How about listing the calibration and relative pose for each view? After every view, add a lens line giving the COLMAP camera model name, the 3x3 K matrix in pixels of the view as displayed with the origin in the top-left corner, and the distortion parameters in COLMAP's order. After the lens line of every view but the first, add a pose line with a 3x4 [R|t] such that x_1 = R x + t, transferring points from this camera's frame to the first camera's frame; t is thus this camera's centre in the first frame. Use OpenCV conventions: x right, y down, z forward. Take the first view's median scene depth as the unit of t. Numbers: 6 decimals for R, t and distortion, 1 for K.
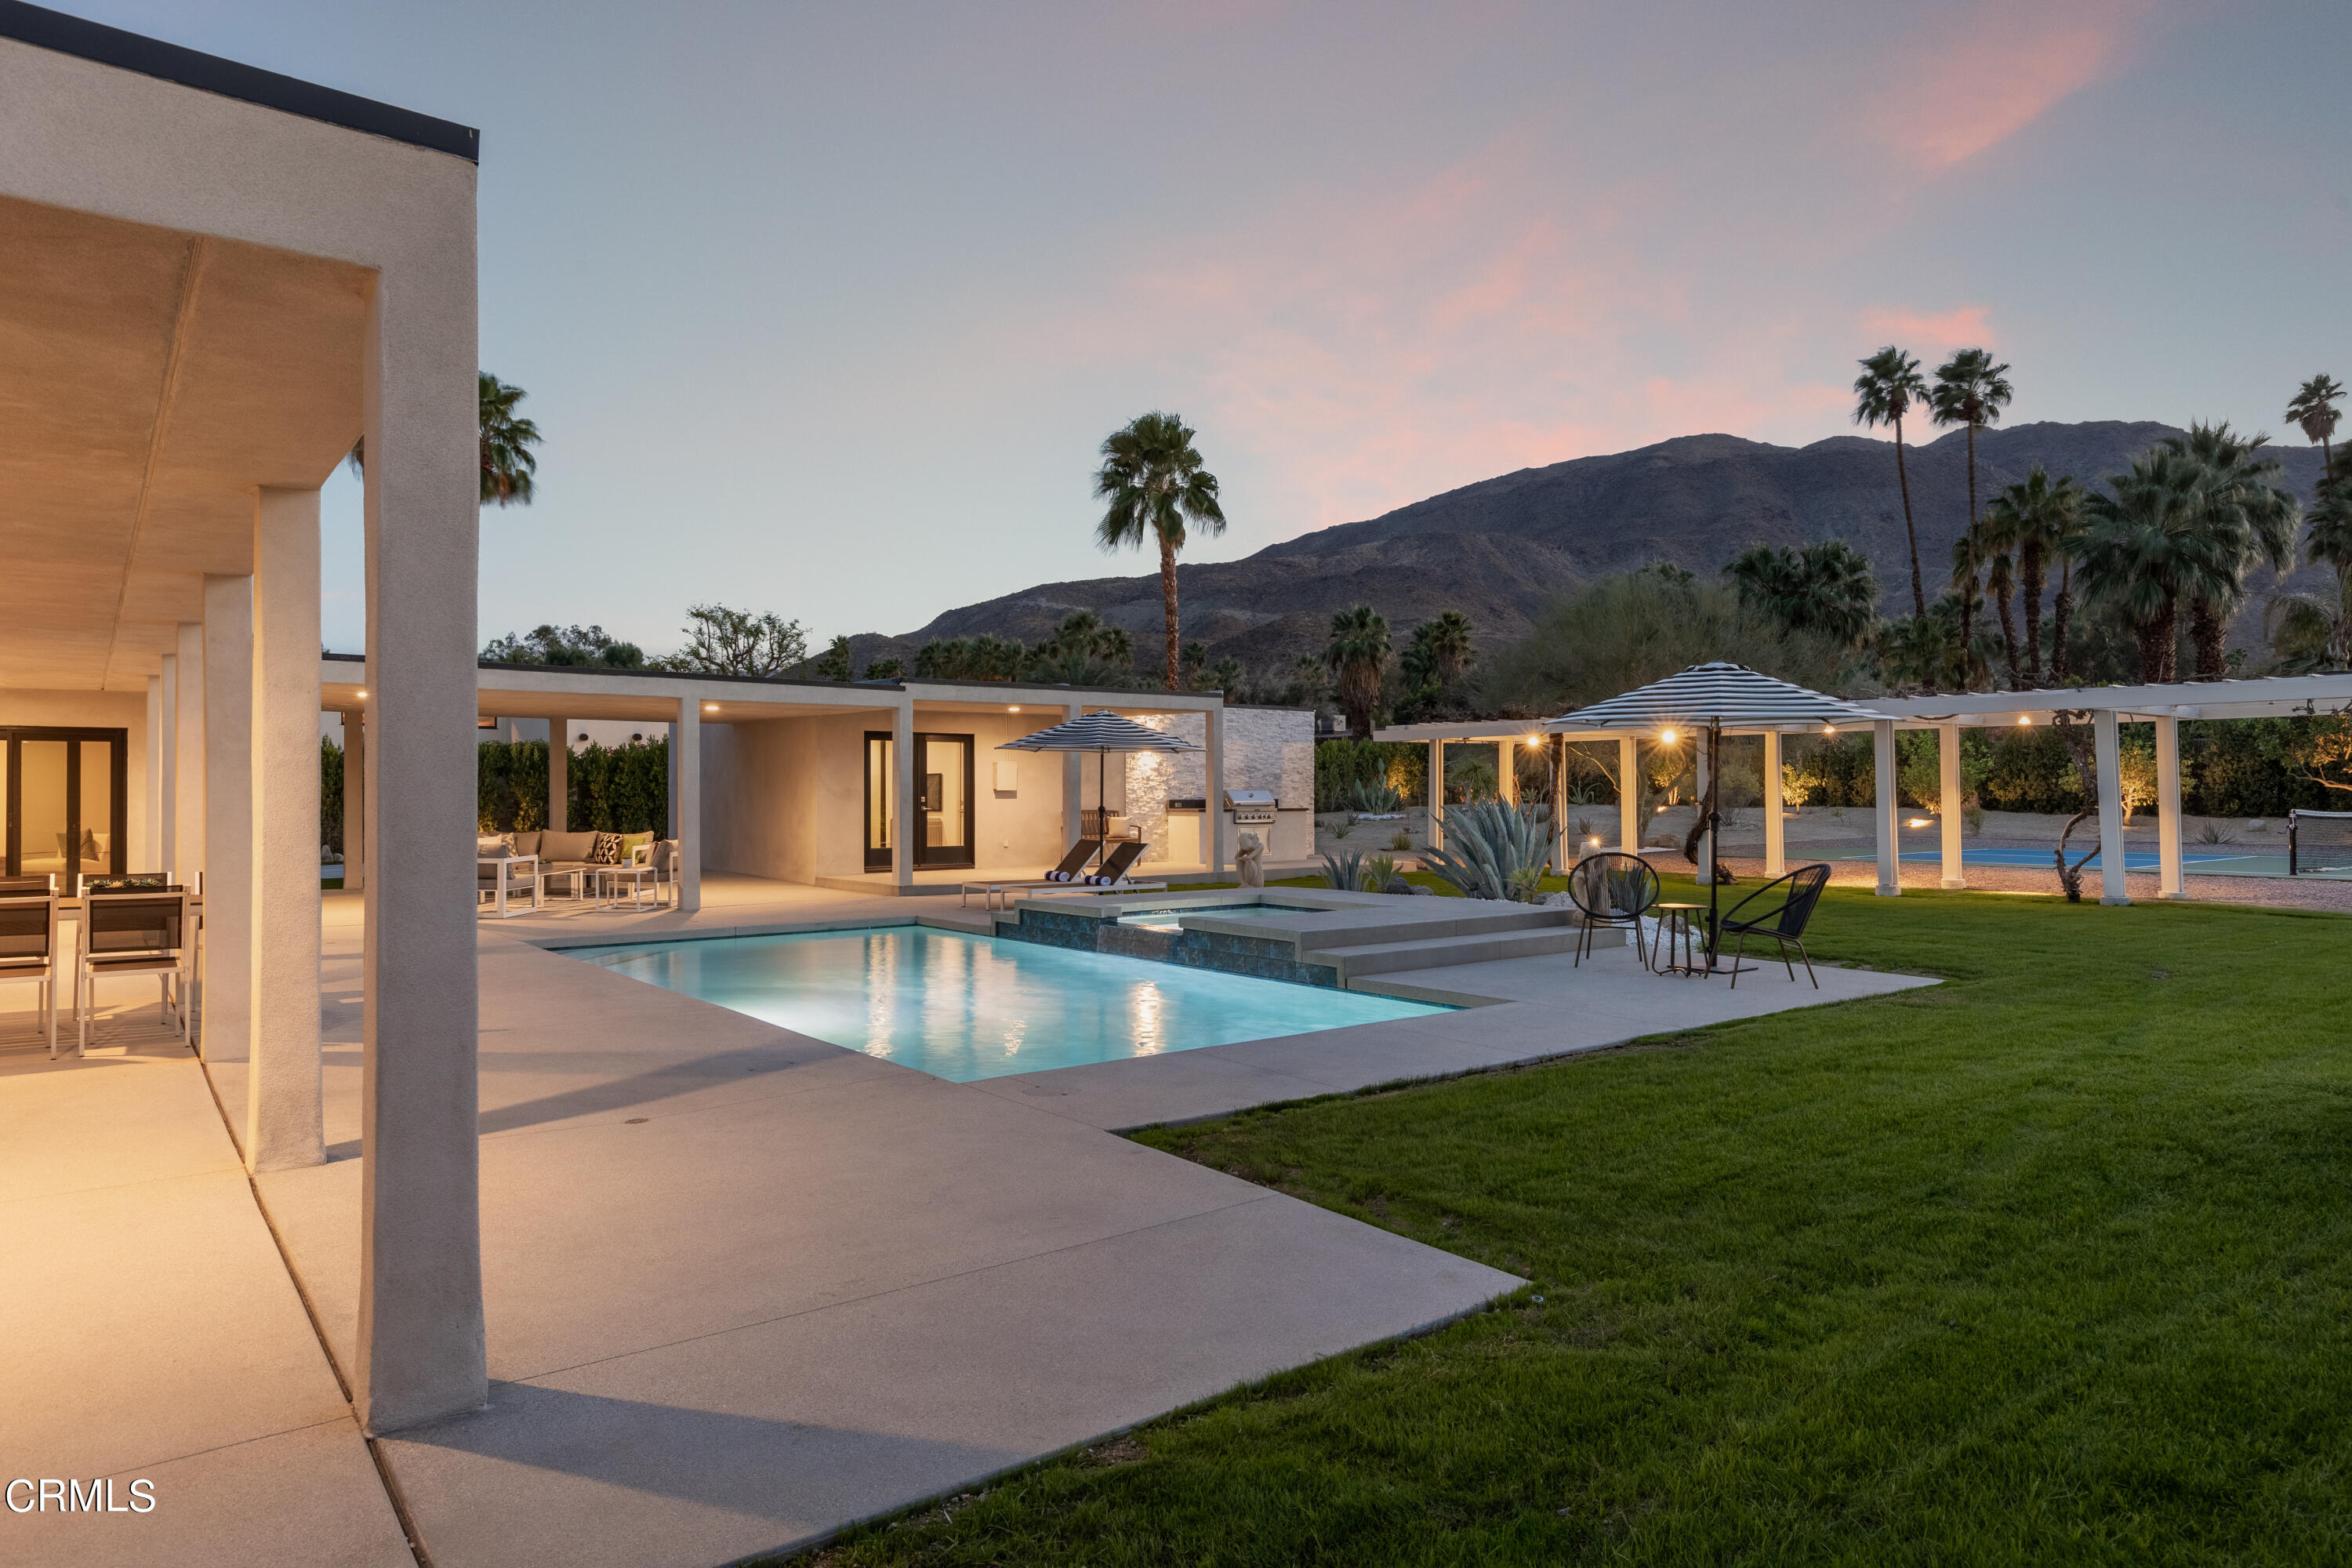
lens RADIAL K [[1439.2, 0, 1179.7], [0, 1439.2, 767.8], [0, 0, 1]] dist [-0.001681, 0.000197]
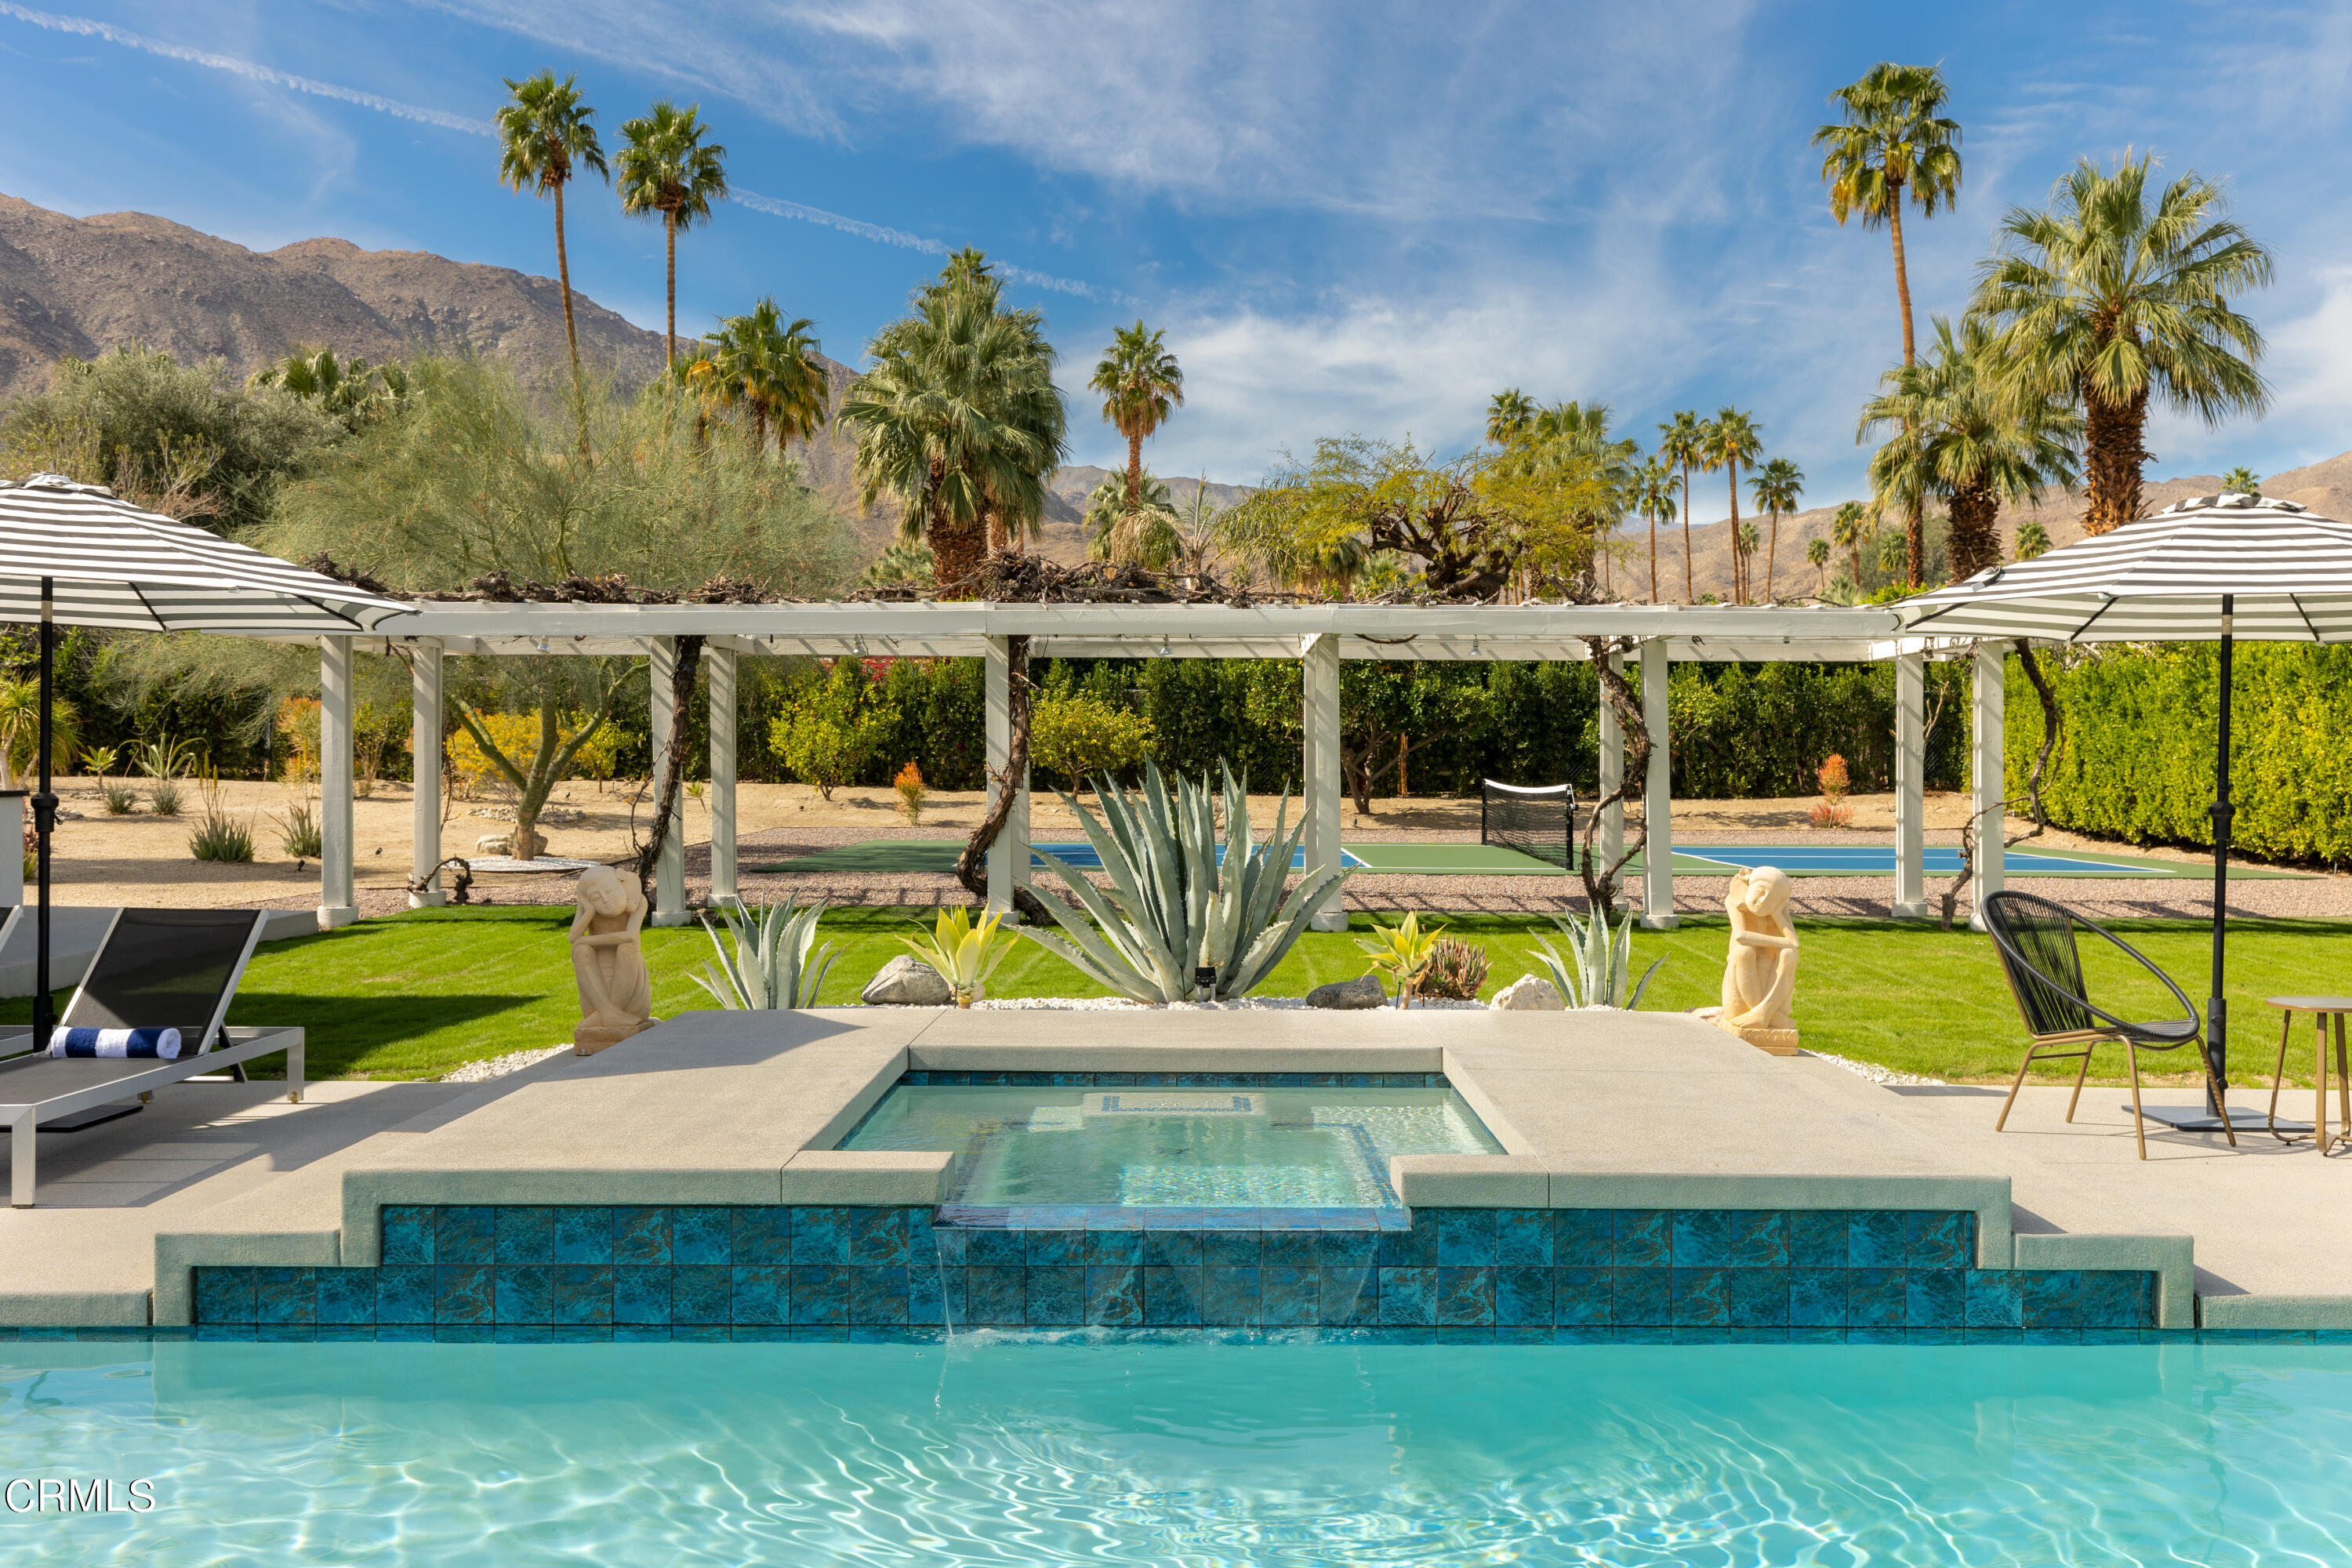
lens RADIAL K [[2120.0, 0, 1170.7], [0, 2120.0, 781.5], [0, 0, 1]] dist [0.007113, 0.007339]
pose [[0.622808, -0.003313, 0.782368, -0.091063], [-0.017748, 0.999674, 0.018362, 0.004581], [-0.782174, -0.025321, 0.622546, 0.193504]]
